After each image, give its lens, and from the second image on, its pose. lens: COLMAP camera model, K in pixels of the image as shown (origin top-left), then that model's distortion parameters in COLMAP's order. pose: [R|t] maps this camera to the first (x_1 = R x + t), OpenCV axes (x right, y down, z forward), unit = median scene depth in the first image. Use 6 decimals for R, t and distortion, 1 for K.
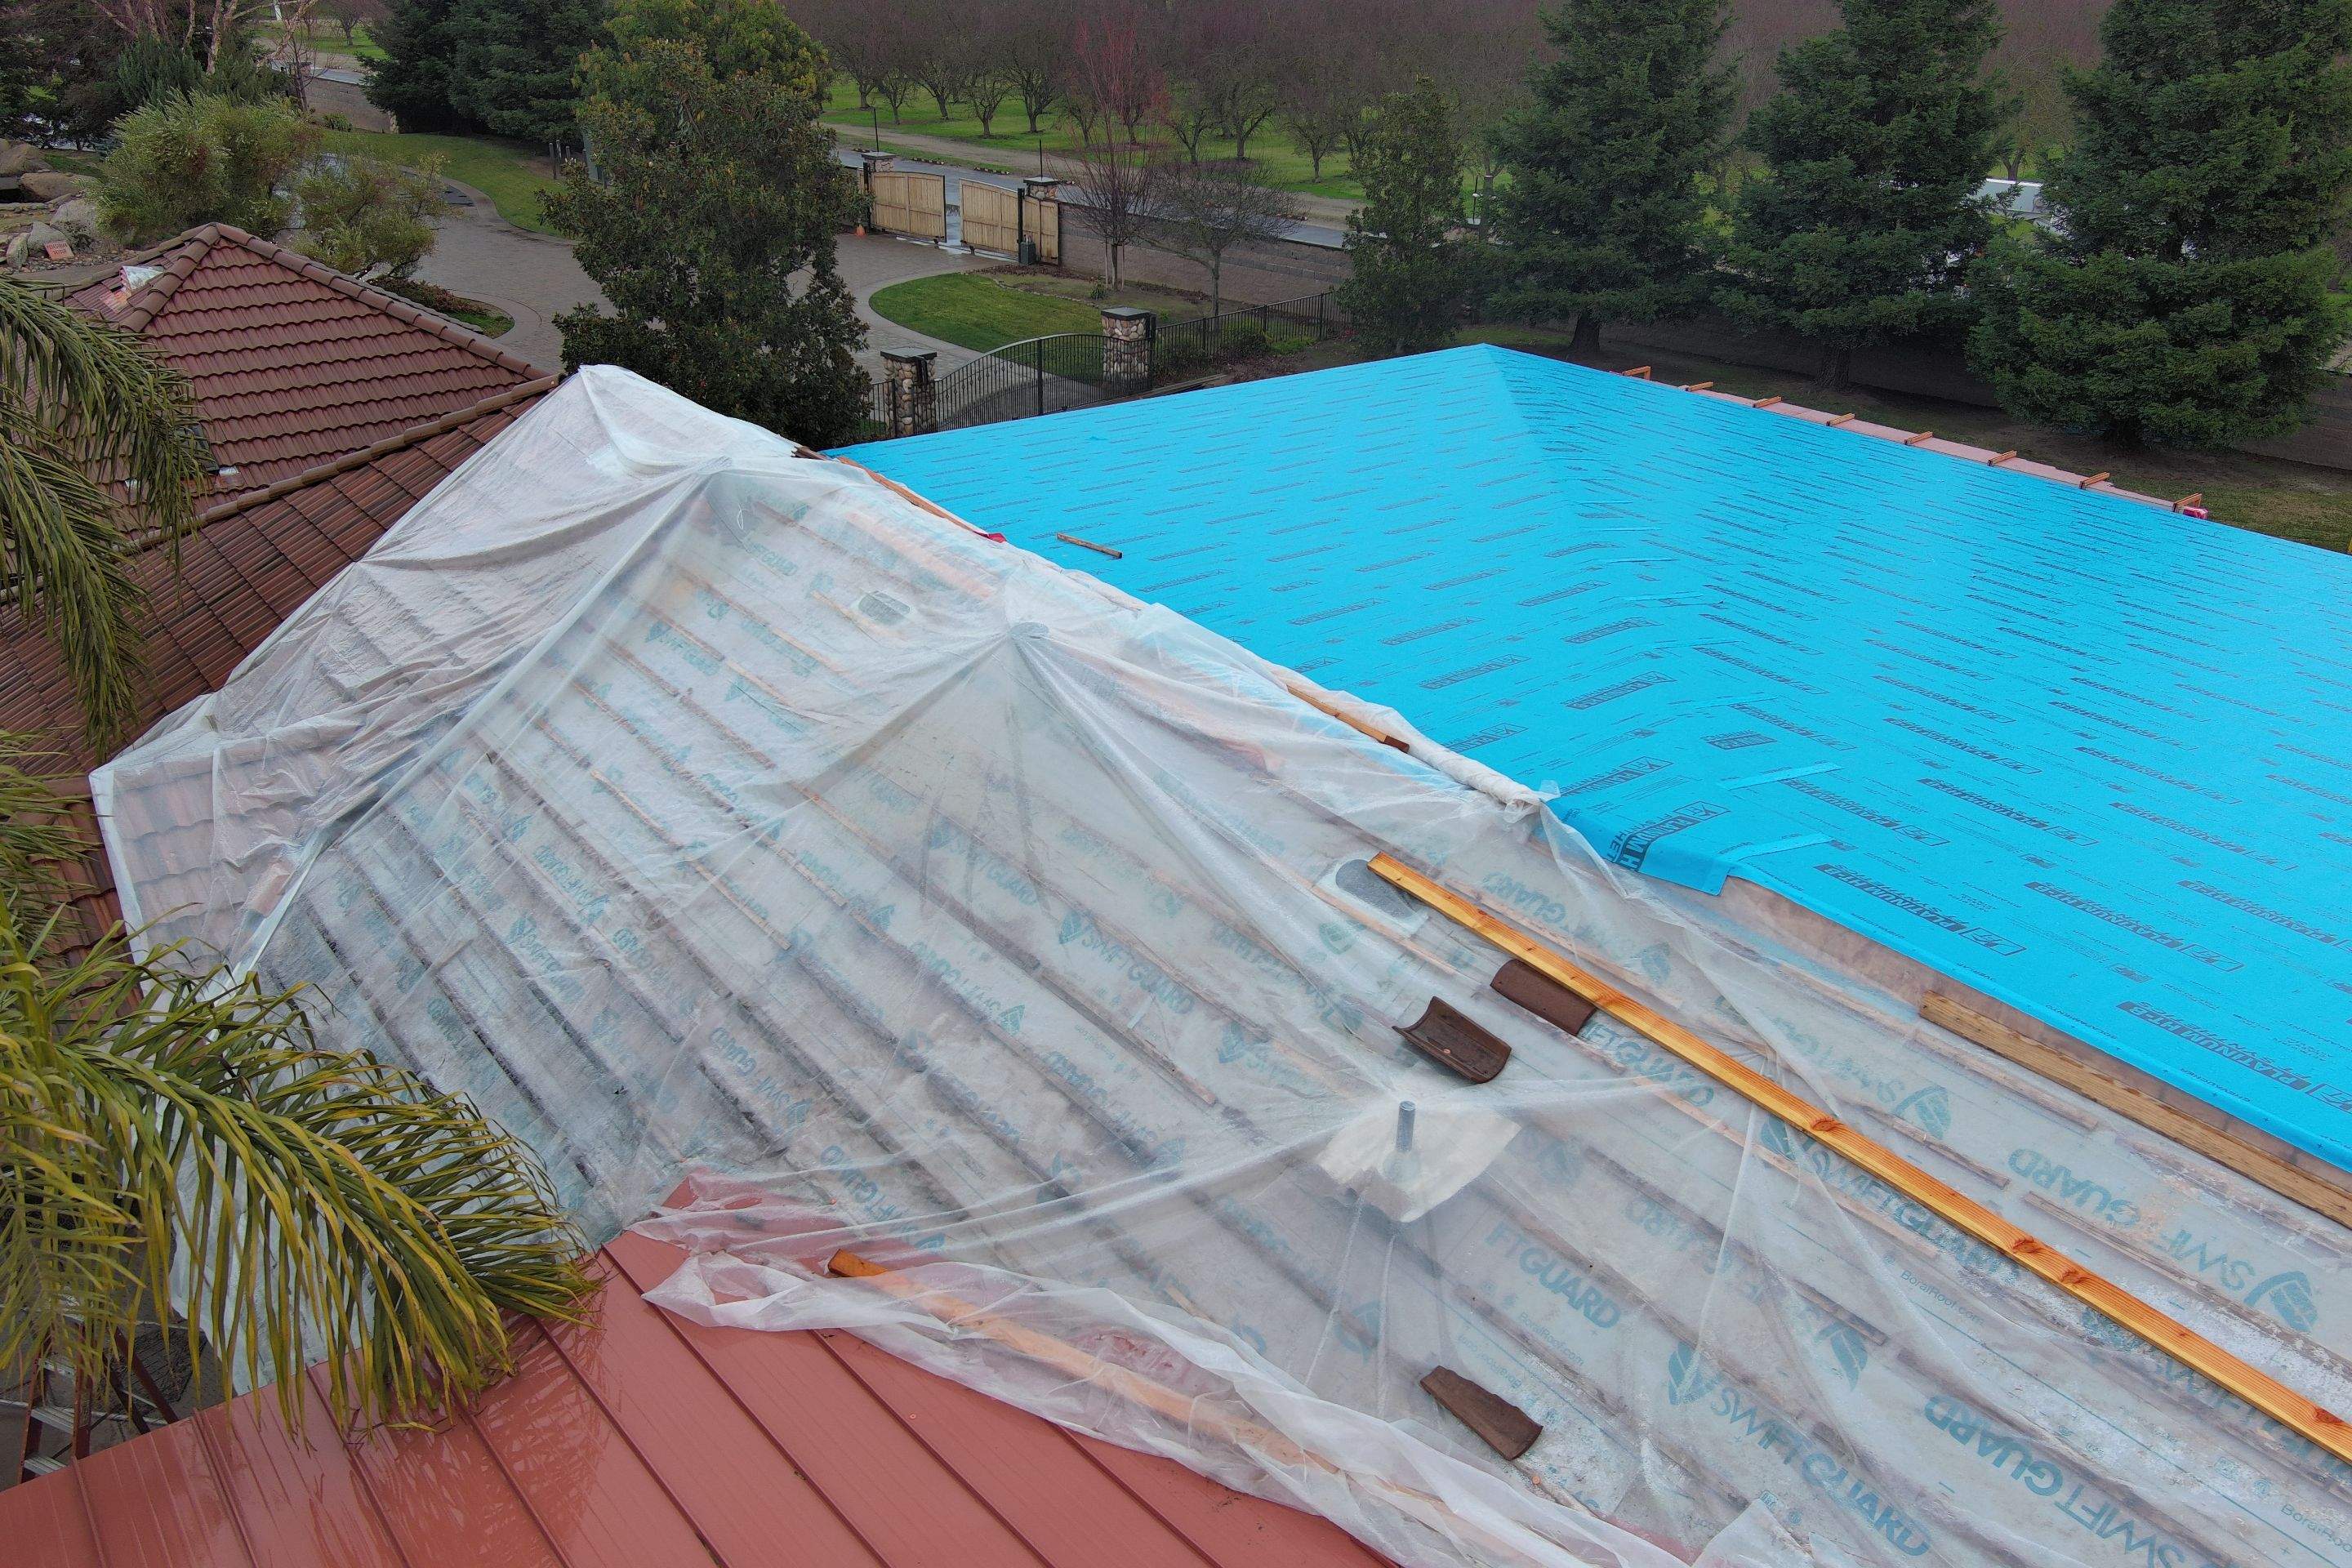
lens RADIAL K [[1811.4, 0, 1176.0], [0, 1811.4, 784.0], [0, 0, 1]] dist [0.010379, -0.021102]
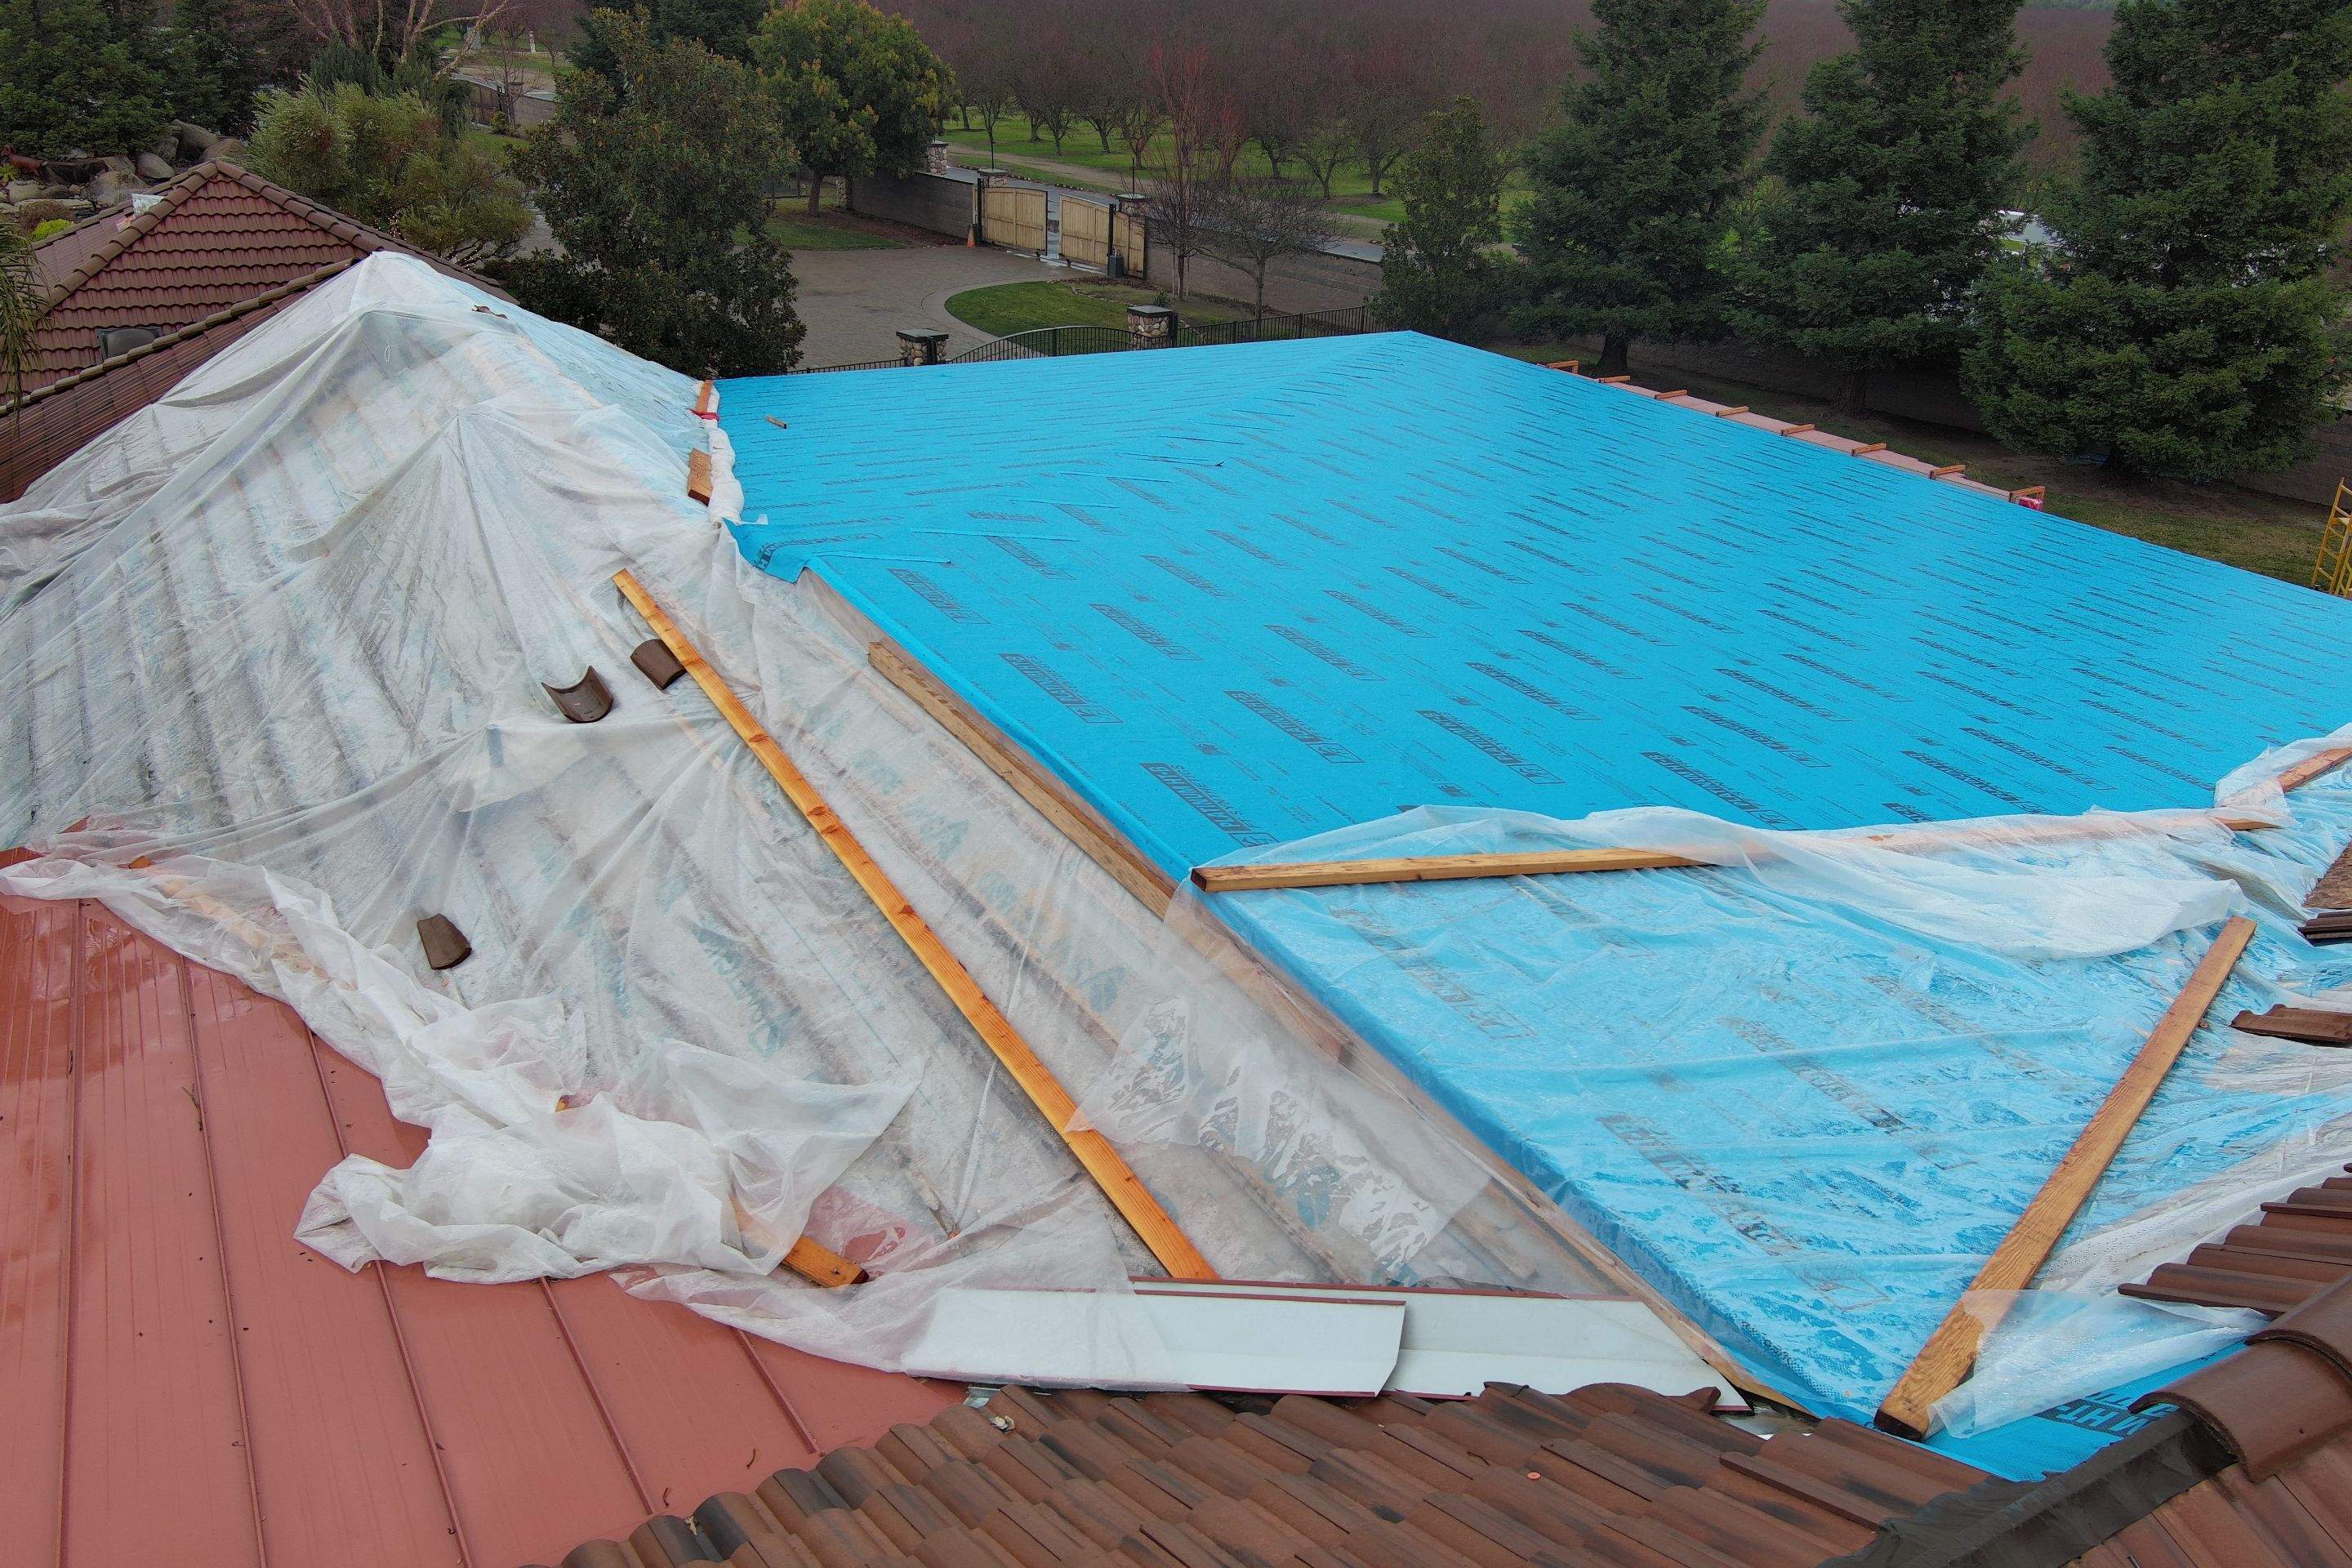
lens RADIAL K [[1811.4, 0, 1176.0], [0, 1811.4, 784.0], [0, 0, 1]] dist [0.010379, -0.021102]
pose [[0.991089, 0.067708, -0.114707, 0.138662], [-0.071027, 0.997159, -0.025091, 0.041042], [0.112682, 0.033014, 0.993082, -0.029315]]
